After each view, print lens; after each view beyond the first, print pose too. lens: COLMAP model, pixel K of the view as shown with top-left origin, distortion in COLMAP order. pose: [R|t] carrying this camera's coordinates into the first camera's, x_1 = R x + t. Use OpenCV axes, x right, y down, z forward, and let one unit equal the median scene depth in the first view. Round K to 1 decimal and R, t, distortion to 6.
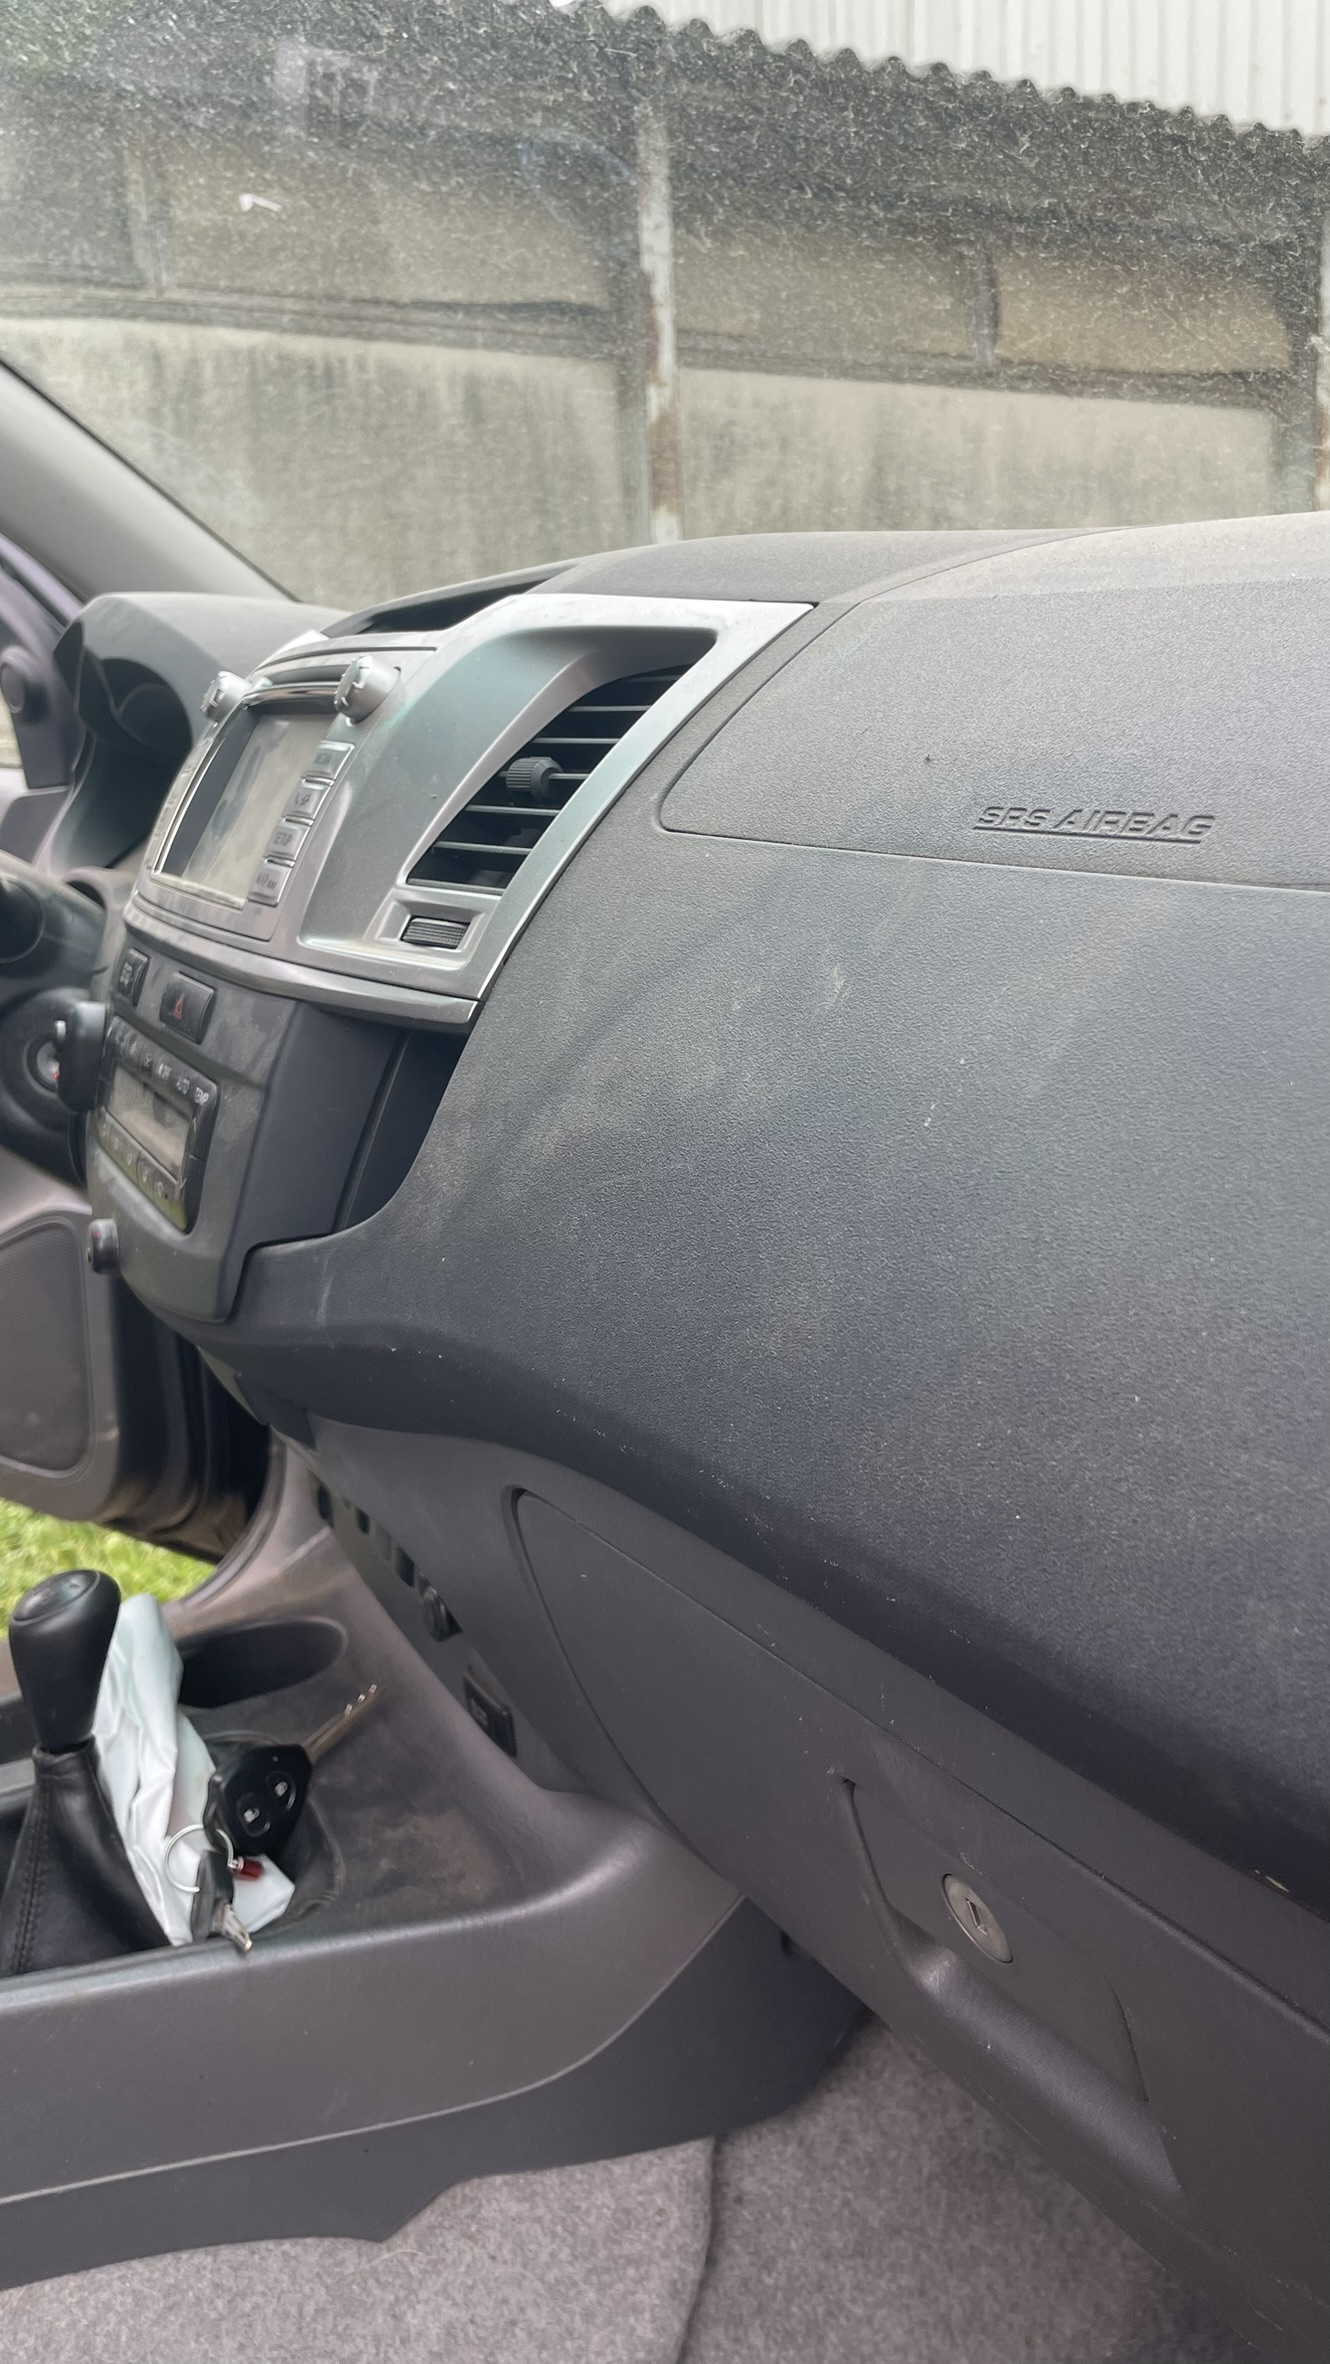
lens RADIAL K [[1852.7, 0, 671.6], [0, 1852.7, 1122.3], [0, 0, 1]] dist [0.084757, -0.129938]
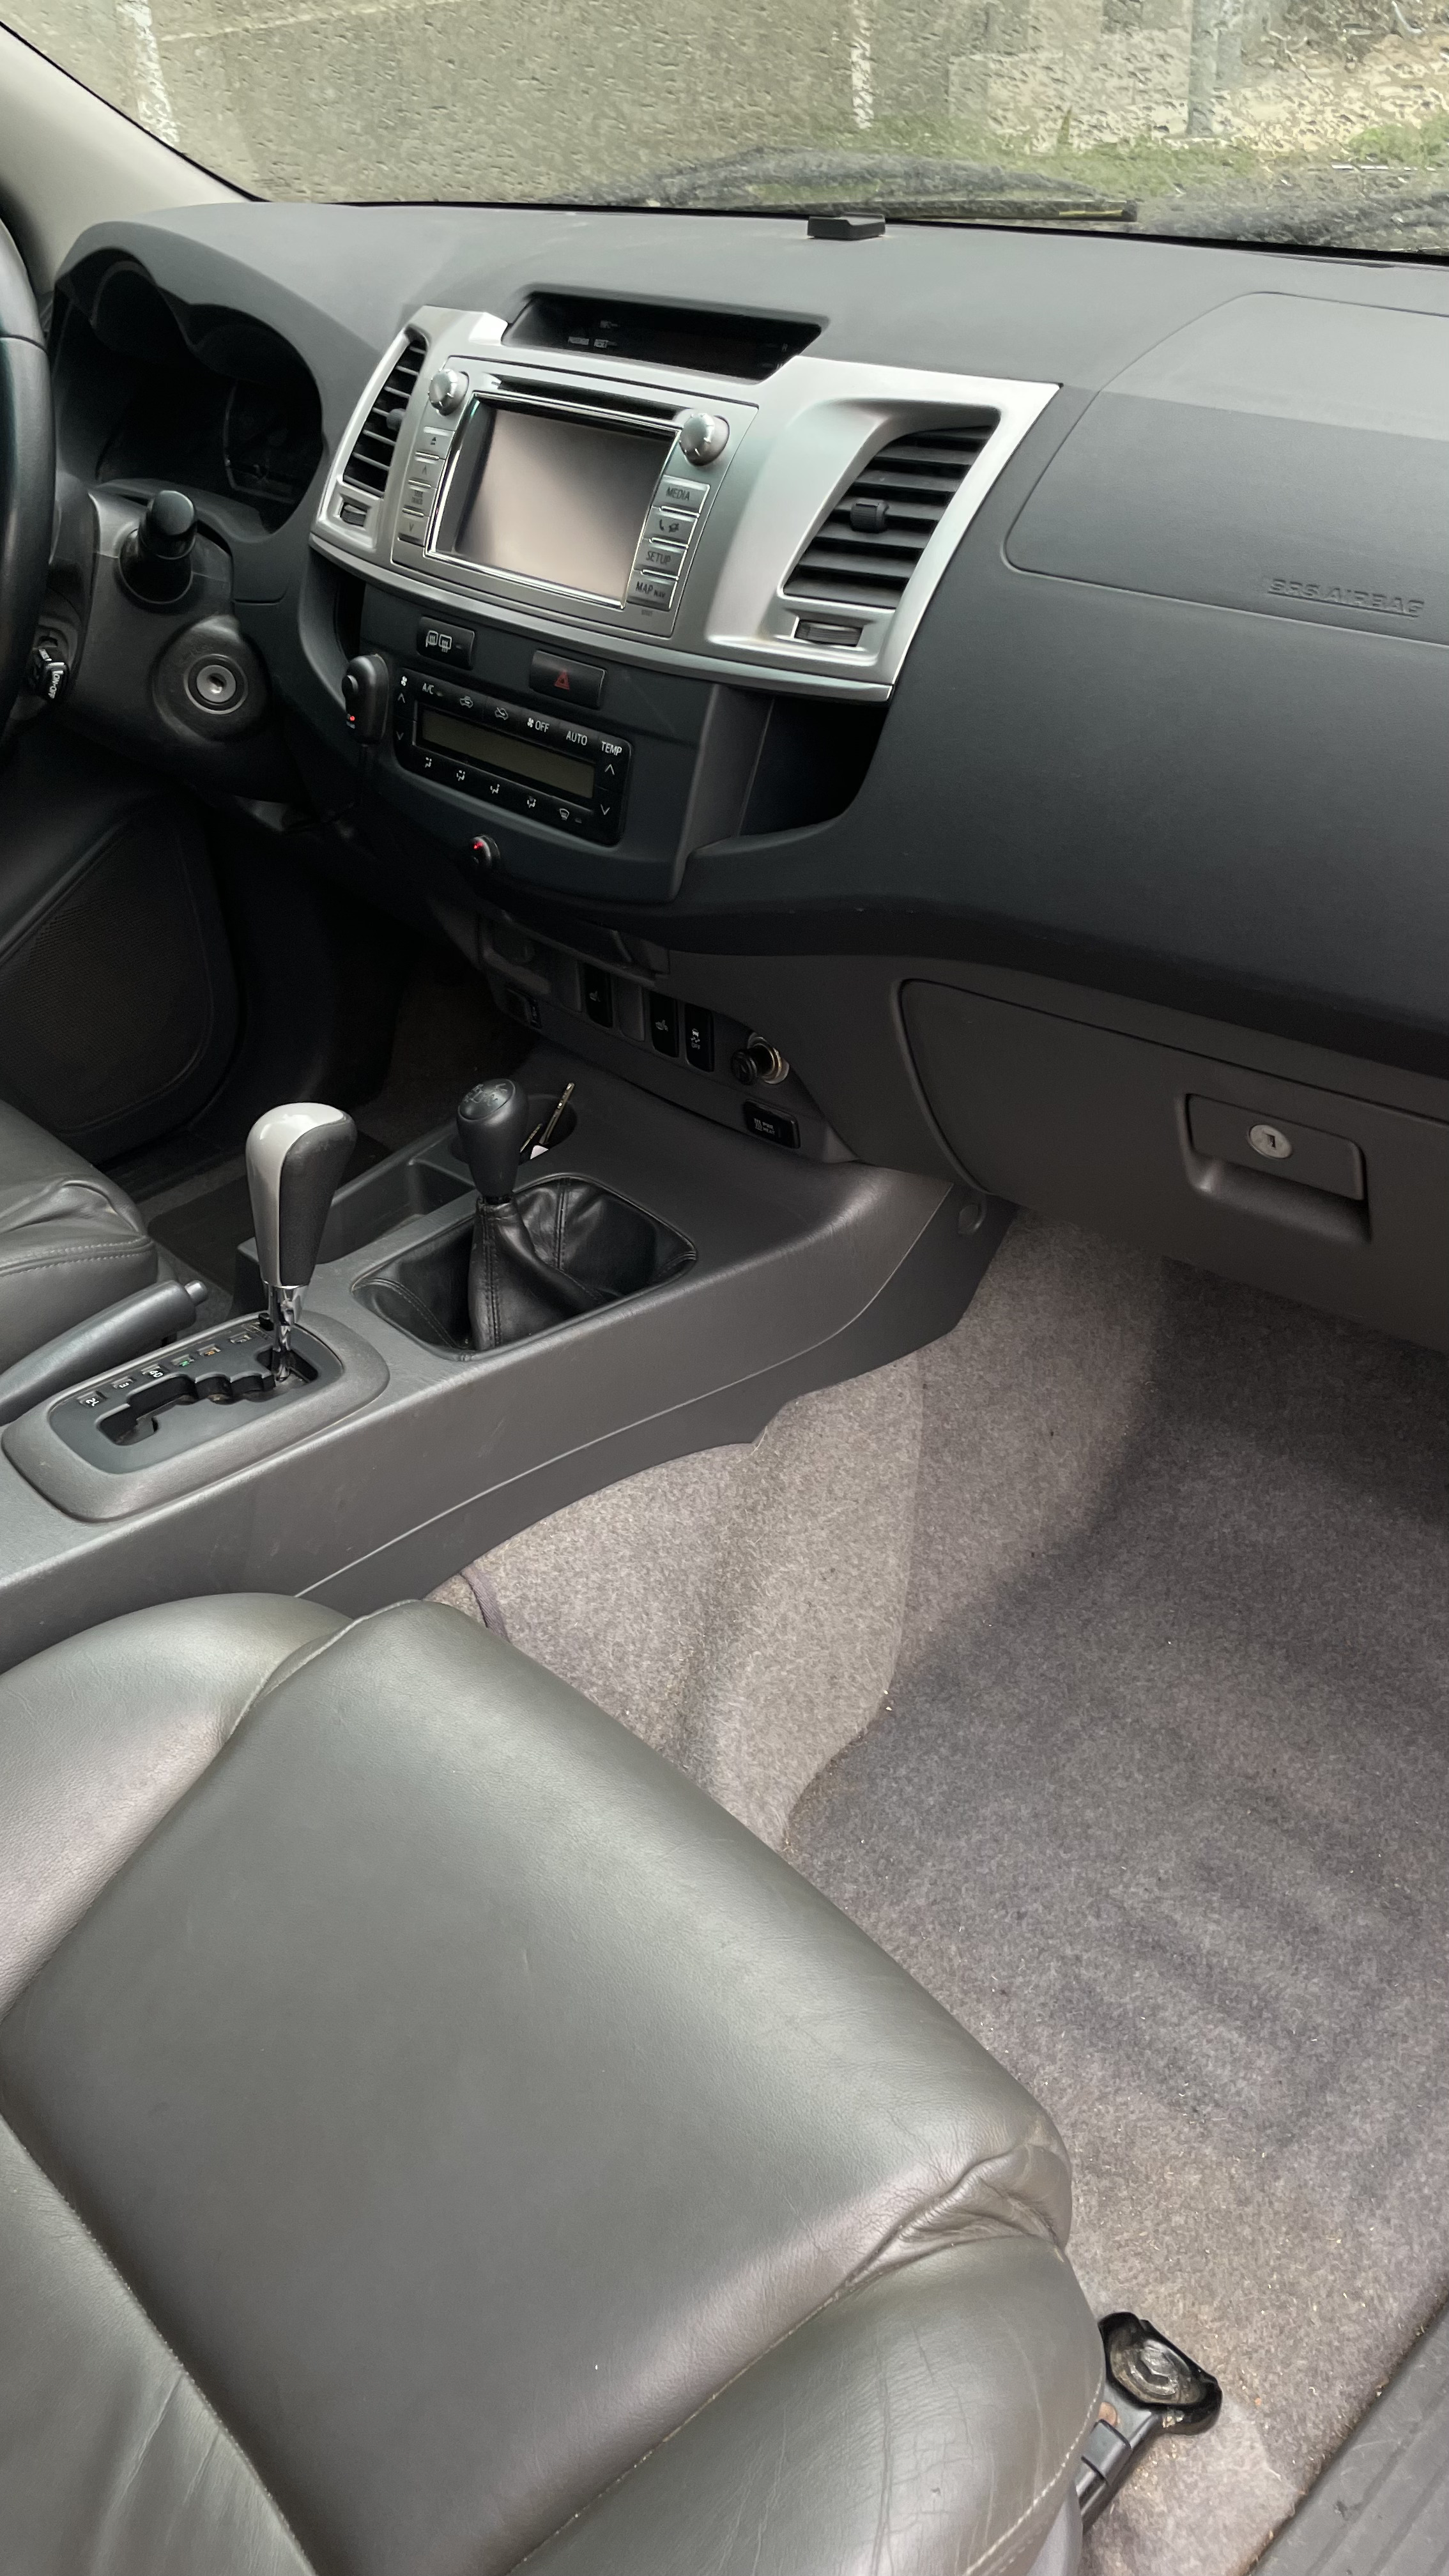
lens RADIAL K [[2018.9, 0, 731.7], [0, 2018.9, 1222.9], [0, 0, 1]] dist [0.084757, -0.129938]
pose [[0.954143, -0.184575, 0.235678, -0.555315], [0.092937, 0.931035, 0.352898, -0.199989], [-0.284561, -0.314812, 0.905494, -0.522326]]
